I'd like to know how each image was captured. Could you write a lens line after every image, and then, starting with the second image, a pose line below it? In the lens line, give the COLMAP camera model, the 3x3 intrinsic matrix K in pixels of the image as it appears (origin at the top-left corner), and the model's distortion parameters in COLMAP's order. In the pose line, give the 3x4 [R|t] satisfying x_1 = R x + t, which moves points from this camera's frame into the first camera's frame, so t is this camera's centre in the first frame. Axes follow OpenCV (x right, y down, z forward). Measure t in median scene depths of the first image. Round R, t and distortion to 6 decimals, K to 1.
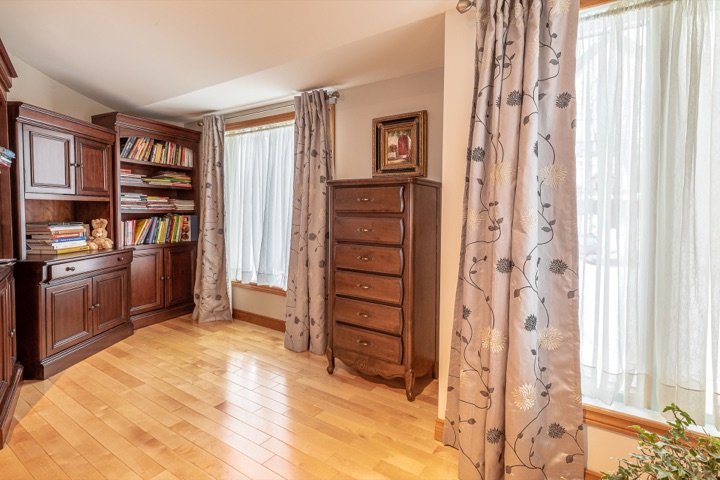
lens RADIAL K [[331.3, 0, 370.4], [0, 331.3, 218.2], [0, 0, 1]] dist [-0.001126, -0.000531]
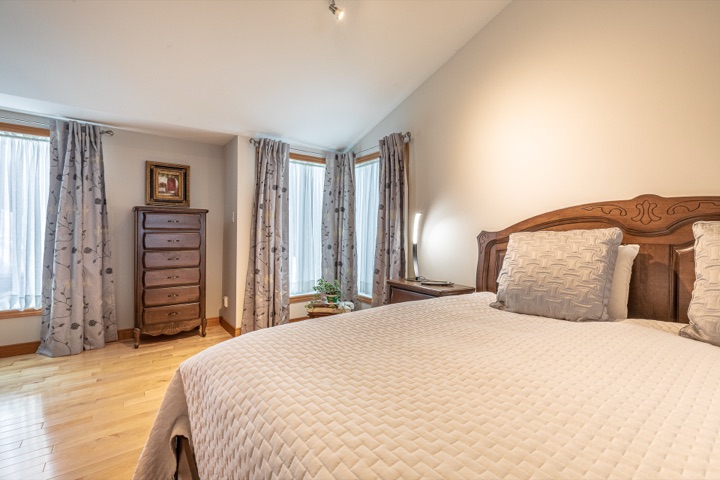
lens RADIAL K [[324.6, 0, 360.7], [0, 324.6, 225.5], [0, 0, 1]] dist [0.003027, 0.000396]
pose [[0.324087, 0.012052, 0.945951, -1.019666], [0.009844, 0.999822, -0.016111, -0.002732], [-0.945976, 0.014533, 0.323910, -0.284970]]
